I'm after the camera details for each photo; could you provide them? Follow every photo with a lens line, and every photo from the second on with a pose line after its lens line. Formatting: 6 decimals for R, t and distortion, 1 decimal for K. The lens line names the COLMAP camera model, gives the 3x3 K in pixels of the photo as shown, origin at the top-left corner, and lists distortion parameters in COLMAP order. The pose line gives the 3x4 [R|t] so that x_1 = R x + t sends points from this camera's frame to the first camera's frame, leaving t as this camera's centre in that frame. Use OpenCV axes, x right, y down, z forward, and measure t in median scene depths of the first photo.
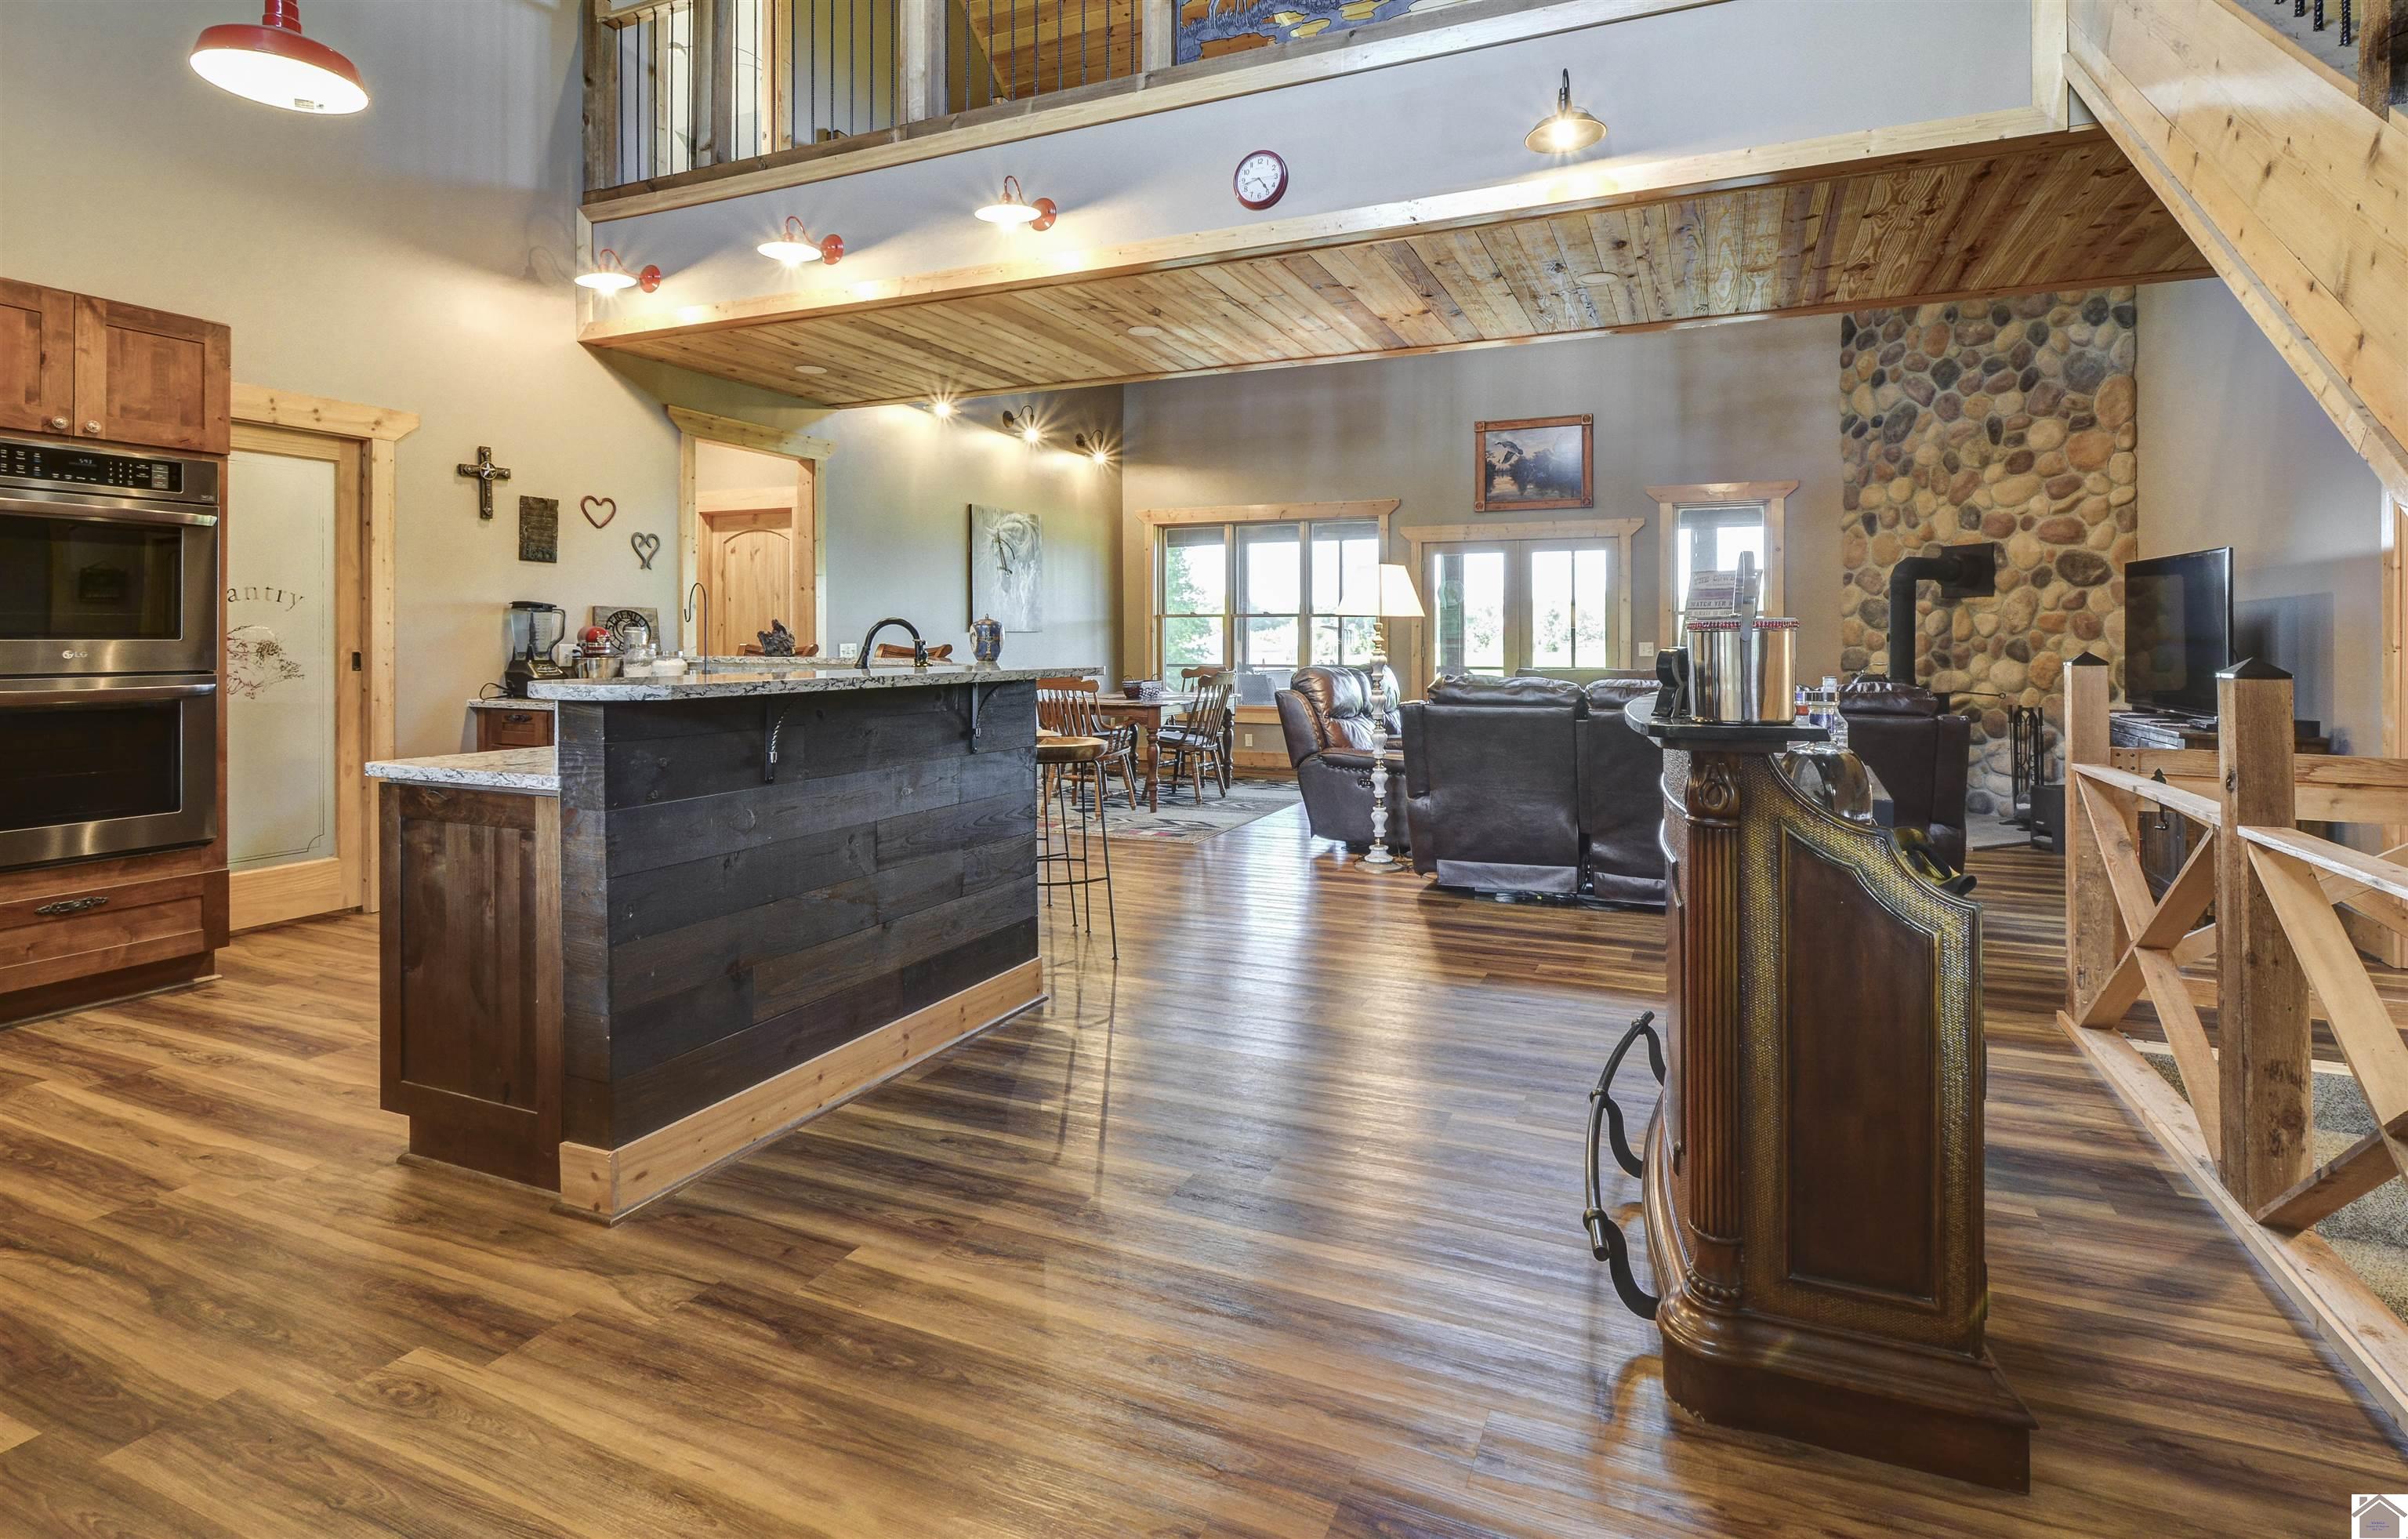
lens RADIAL K [[1144.5, 0, 1249.0], [0, 1144.5, 640.9], [0, 0, 1]] dist [-0.002024, -0.001804]
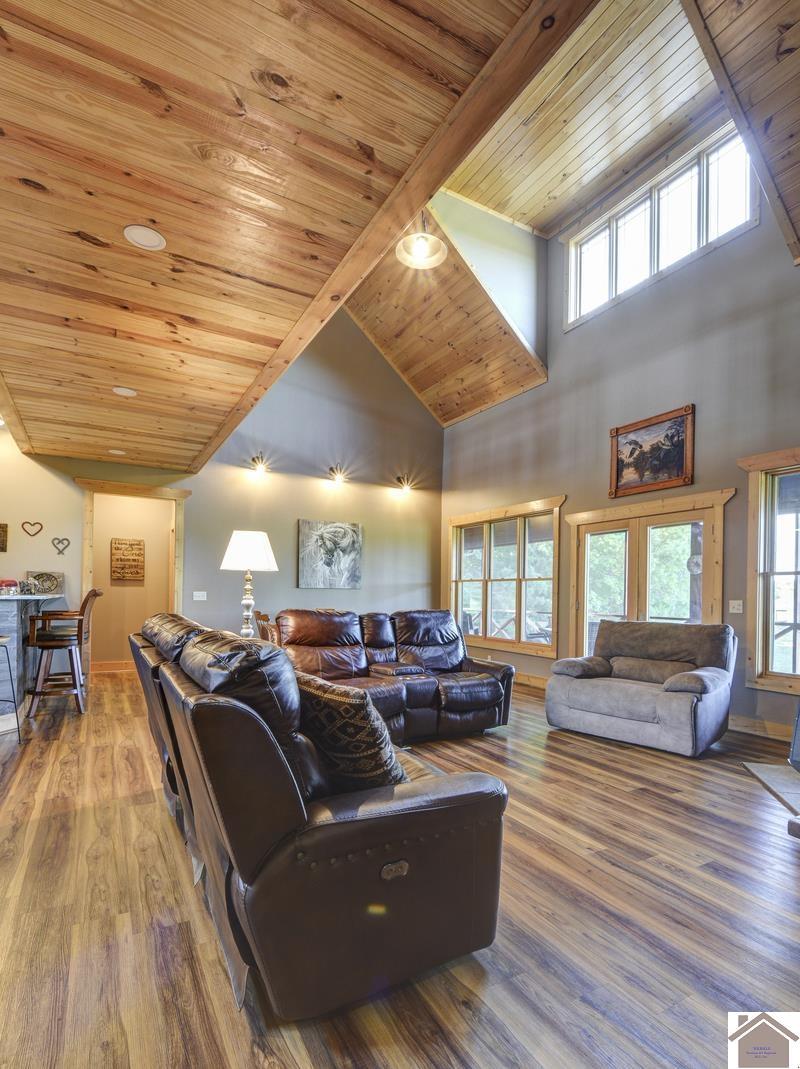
lens RADIAL K [[546.0, 0, 408.0], [0, 546.0, 589.6], [0, 0, 1]] dist [-0.000584, -0.000078]
pose [[0.791697, 0.006320, -0.610882, 0.787753], [-0.018084, 0.999751, -0.013094, 0.006365], [0.610647, 0.021414, 0.791613, 0.736822]]
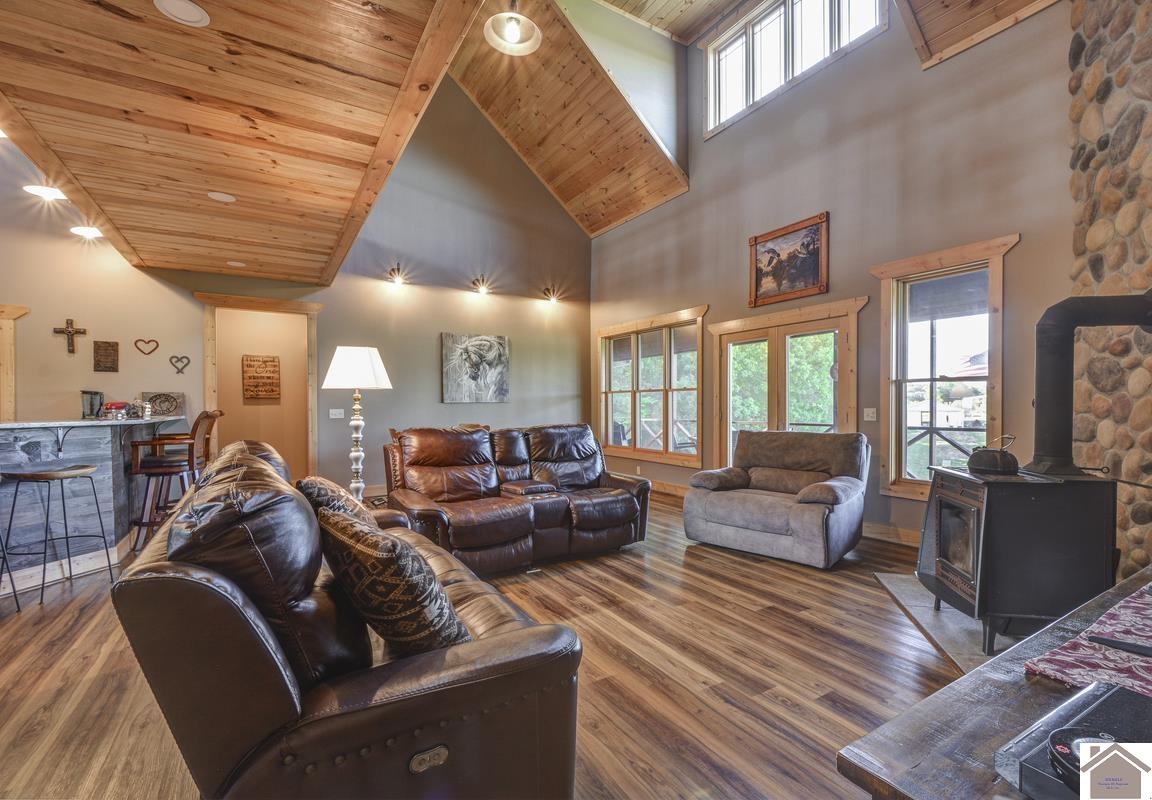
lens RADIAL K [[528.2, 0, 608.4], [0, 528.2, 408.7], [0, 0, 1]] dist [-0.001860, -0.000640]
pose [[0.825739, 0.000398, -0.564052, 0.802532], [0.003371, 0.999978, 0.005641, -0.003724], [0.564042, -0.006559, 0.825720, 0.822831]]
